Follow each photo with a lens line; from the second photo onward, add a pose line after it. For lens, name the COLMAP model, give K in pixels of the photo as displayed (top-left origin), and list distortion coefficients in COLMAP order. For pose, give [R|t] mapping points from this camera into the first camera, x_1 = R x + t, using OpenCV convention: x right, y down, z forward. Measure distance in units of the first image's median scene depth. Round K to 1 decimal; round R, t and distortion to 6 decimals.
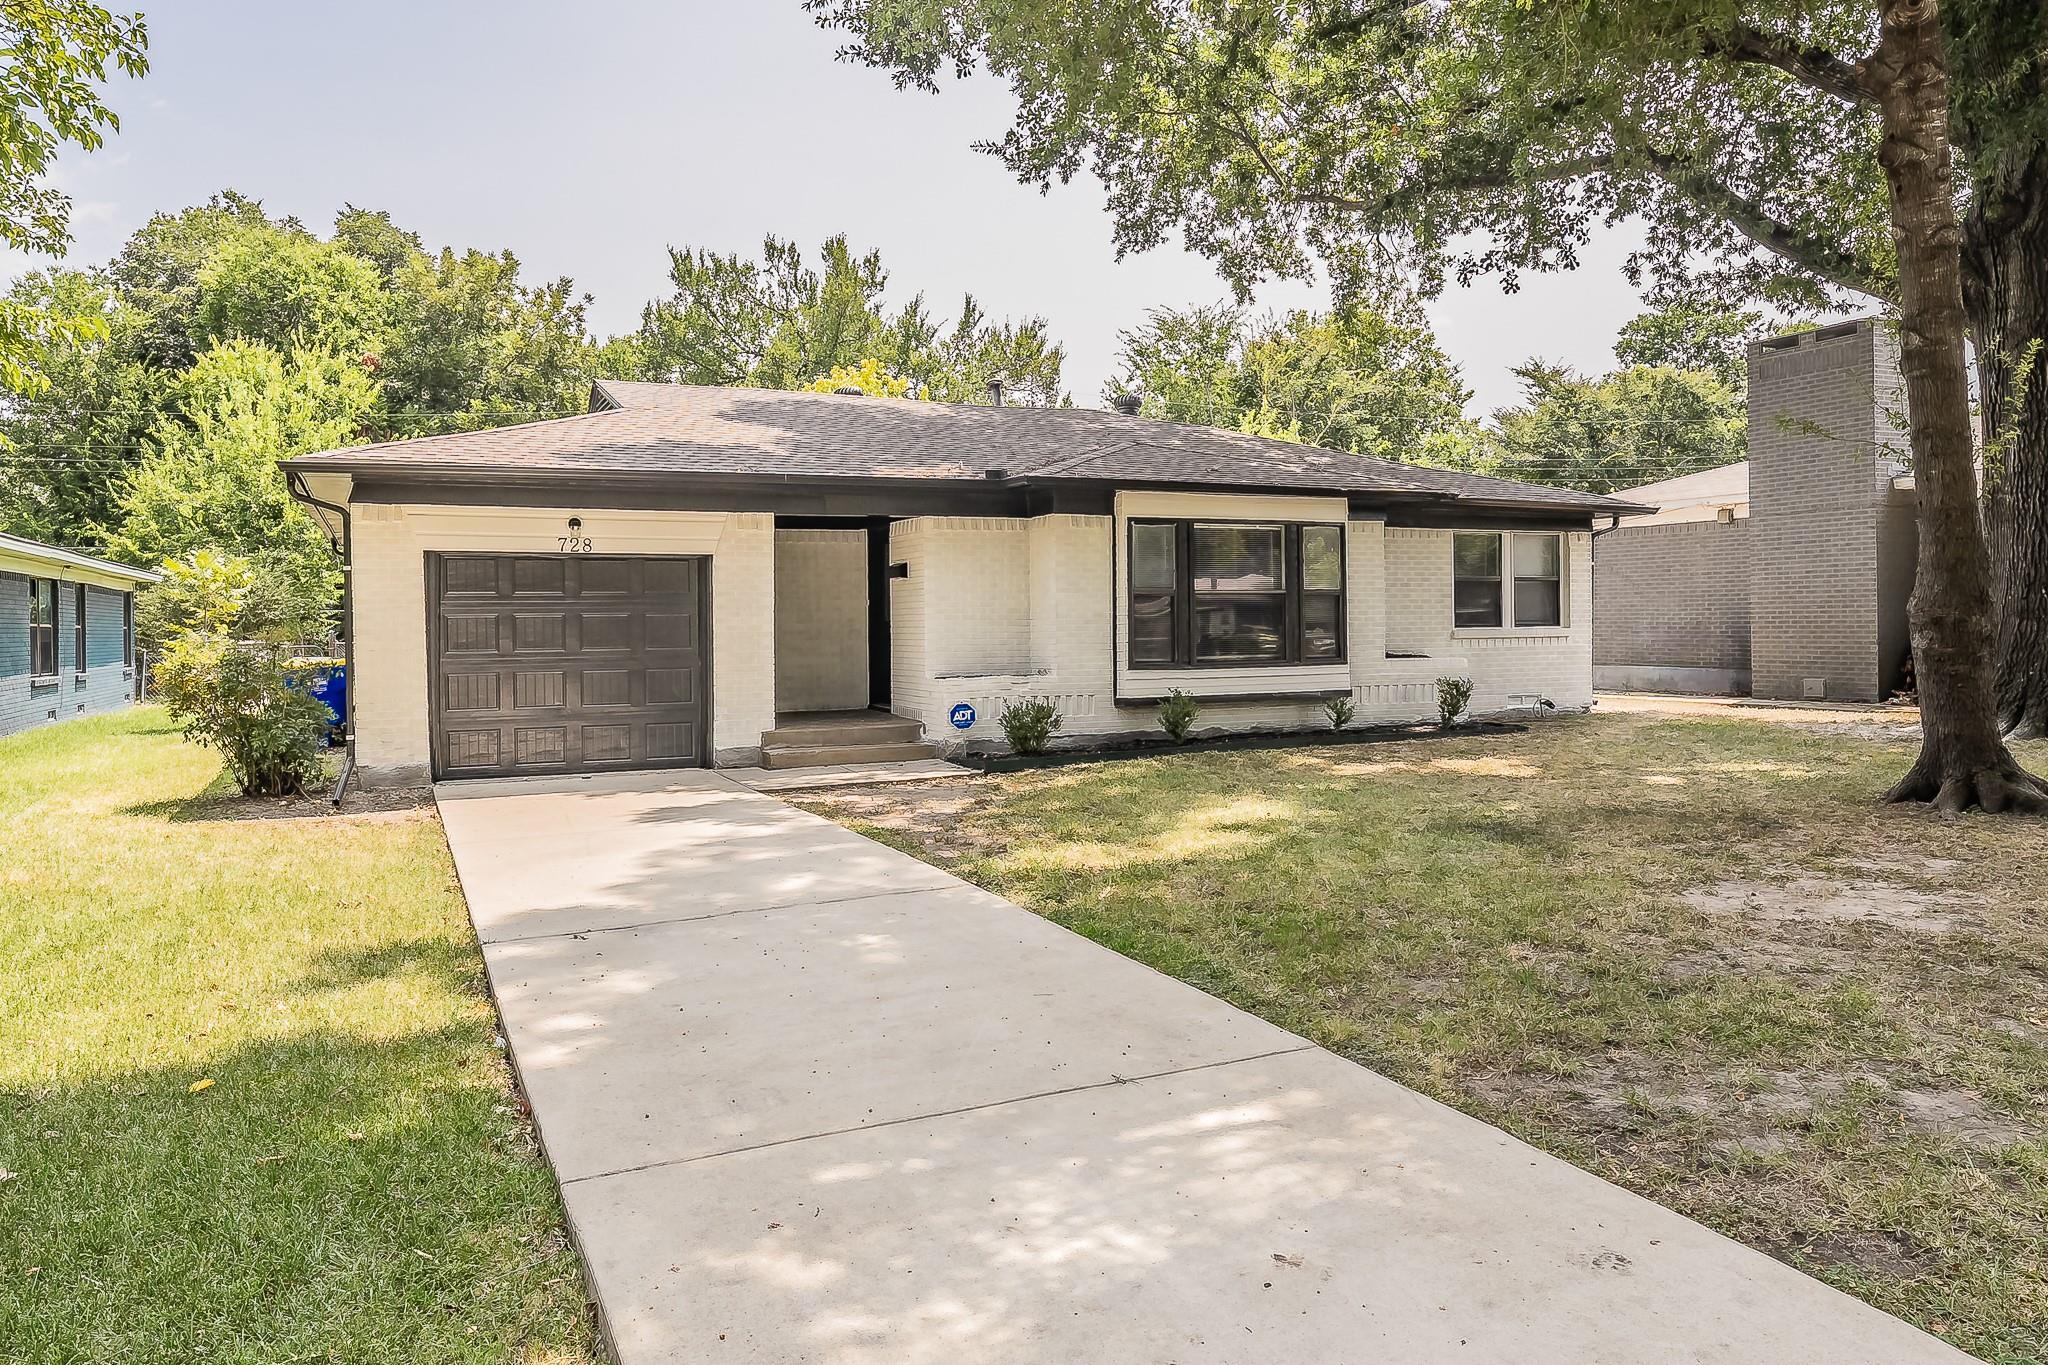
lens RADIAL K [[1299.9, 0, 1023.1], [0, 1299.9, 674.6], [0, 0, 1]] dist [-0.000975, 0.000390]
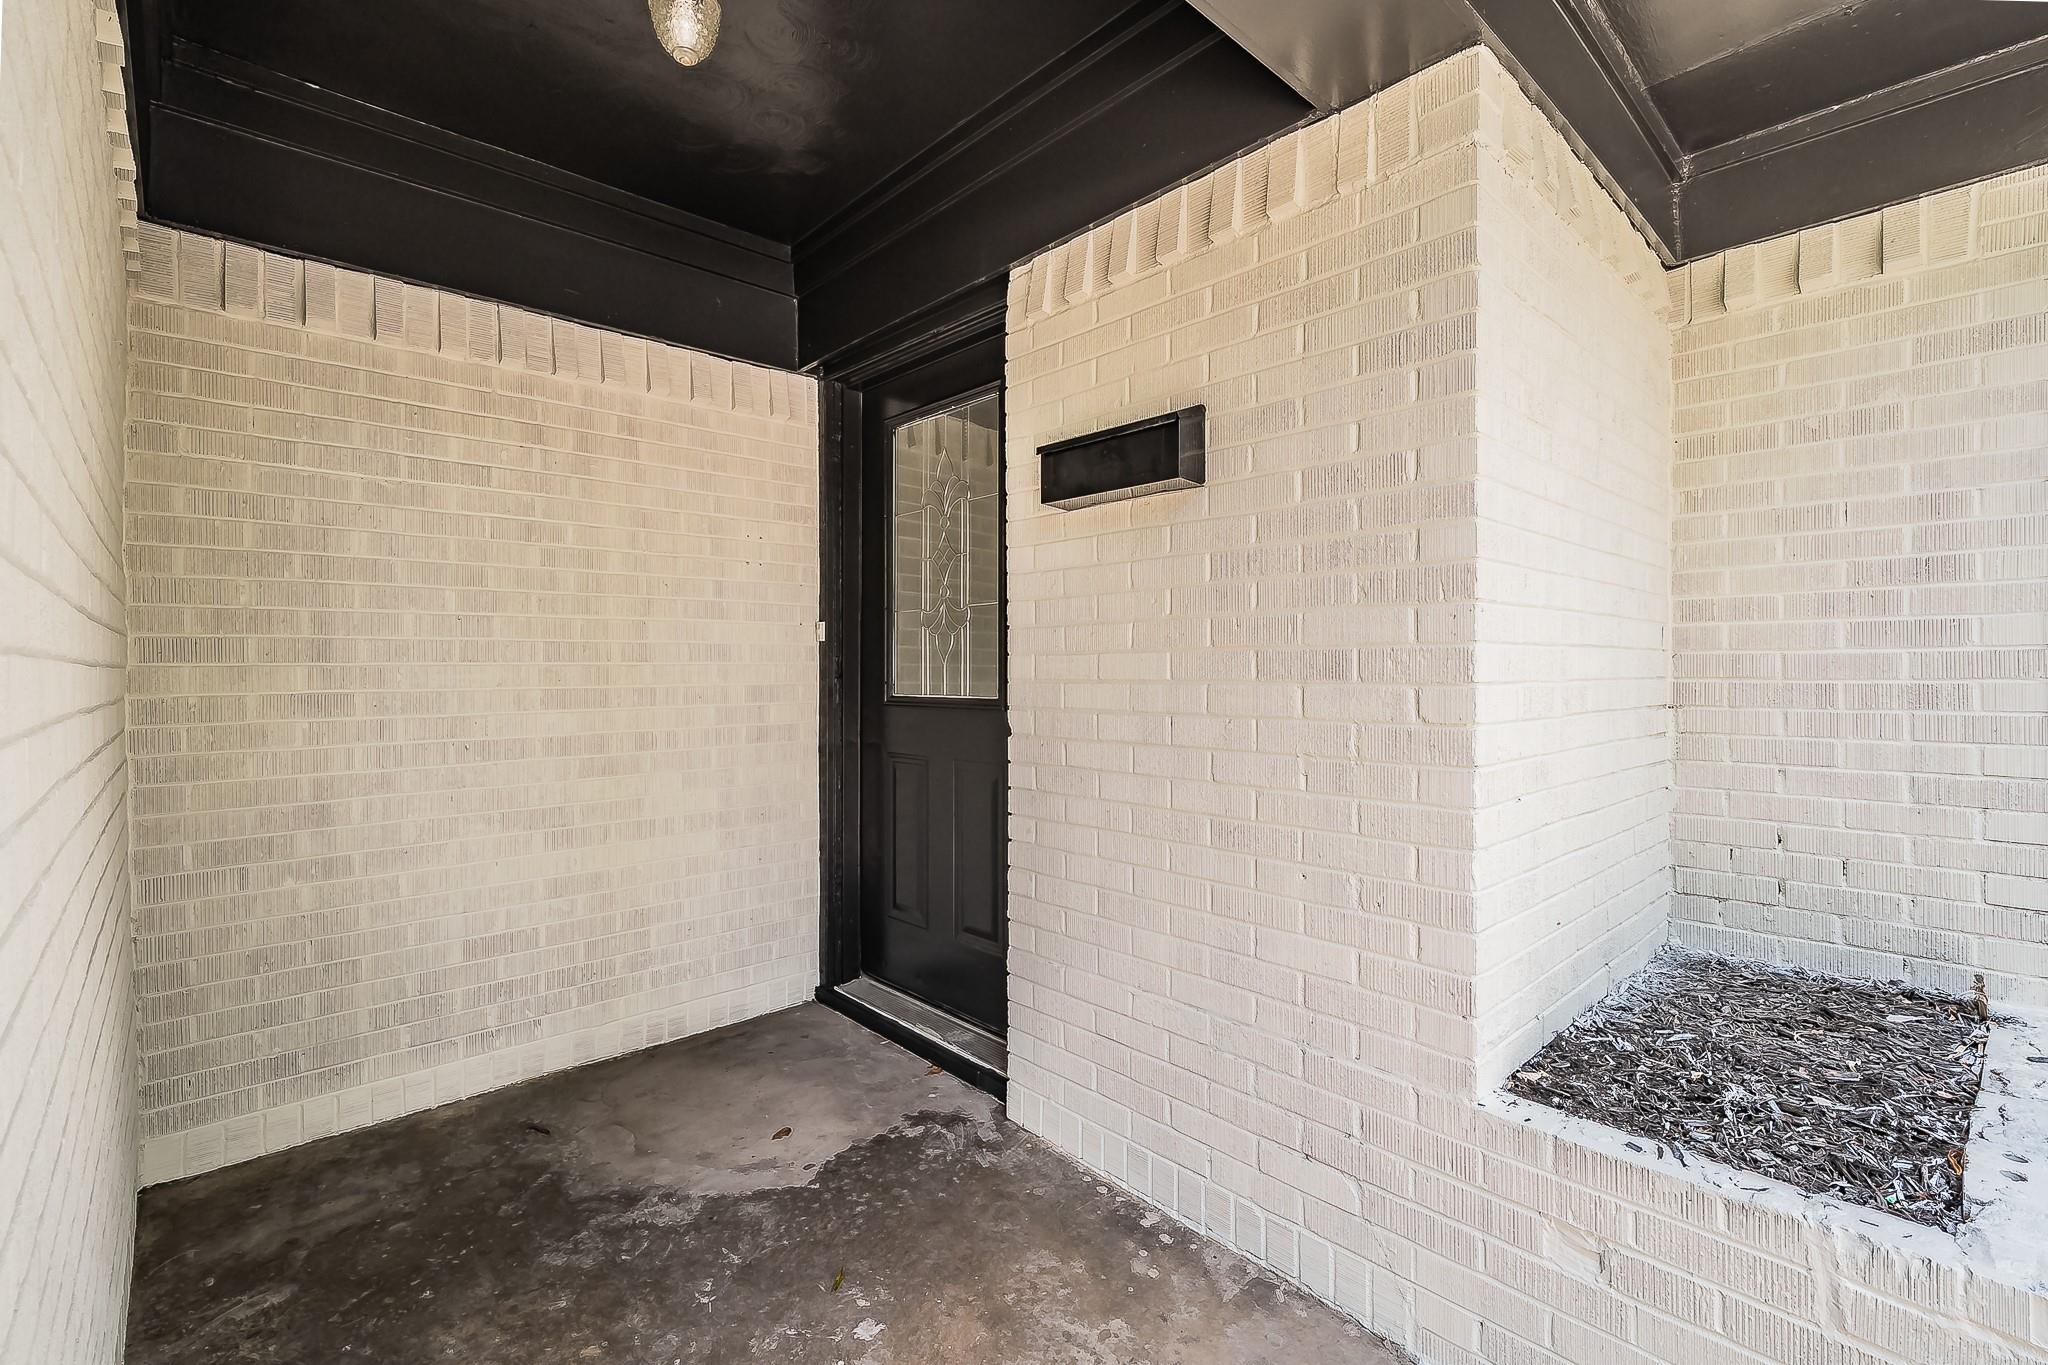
lens RADIAL K [[910.6, 0, 1023.3], [0, 910.6, 678.3], [0, 0, 1]] dist [-0.000396, -0.000023]
pose [[0.957598, 0.010297, 0.287924, -0.153765], [-0.004381, 0.999766, -0.021186, -0.047015], [-0.288075, 0.019026, 0.957419, 0.905693]]
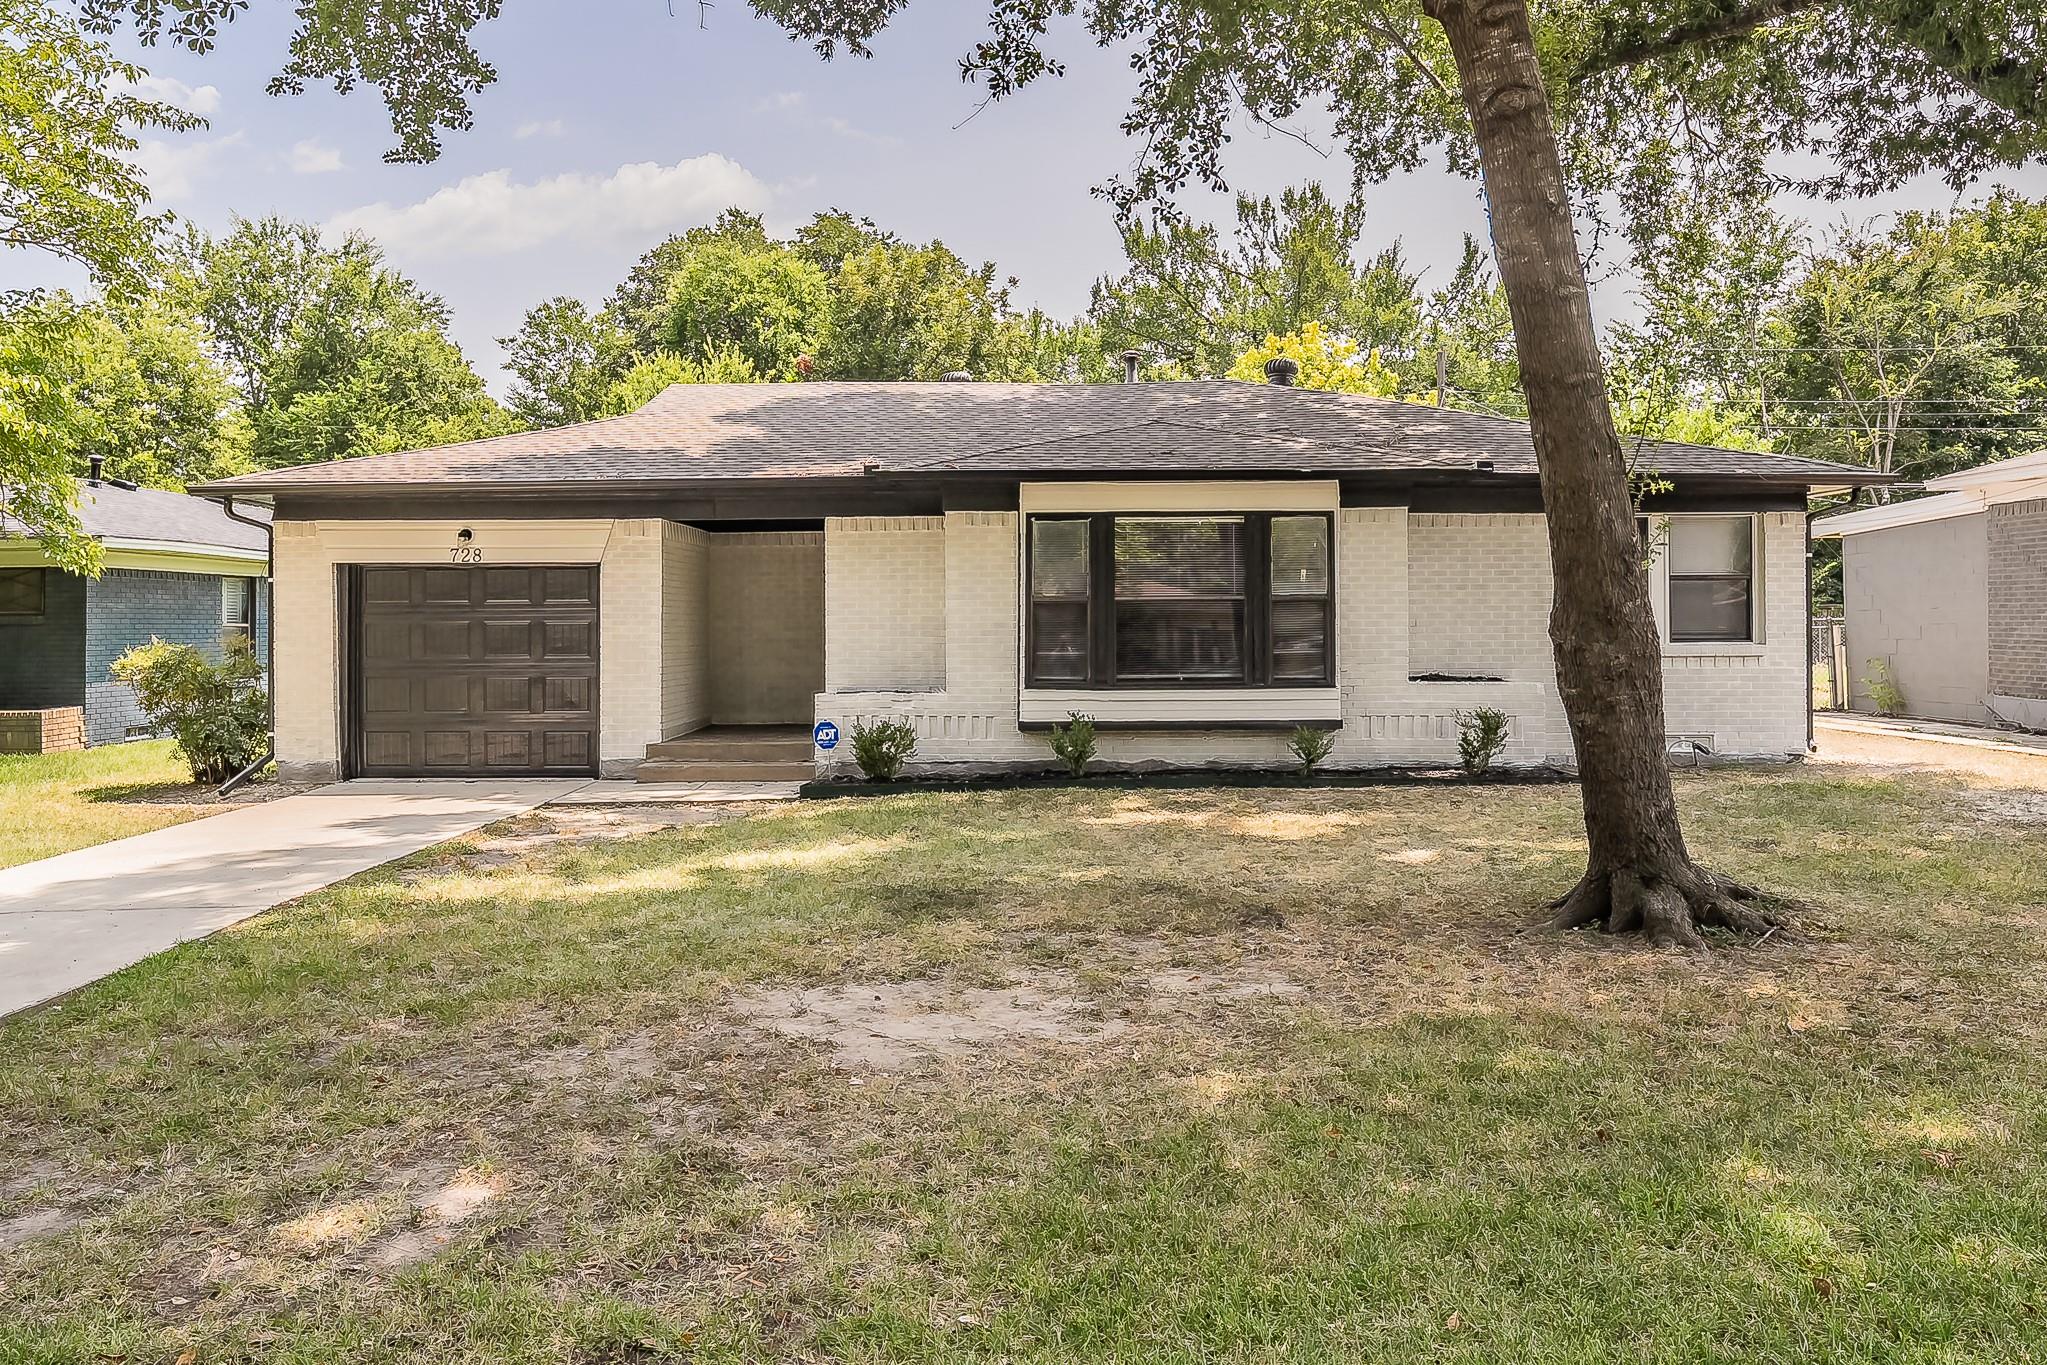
lens RADIAL K [[1478.7, 0, 1023.9], [0, 1478.7, 673.0], [0, 0, 1]] dist [-0.004284, 0.000832]
pose [[0.911499, 0.019115, -0.410858, 0.476716], [-0.021635, 0.999765, -0.001483, -0.012492], [0.410733, 0.010240, 0.911698, 0.098627]]
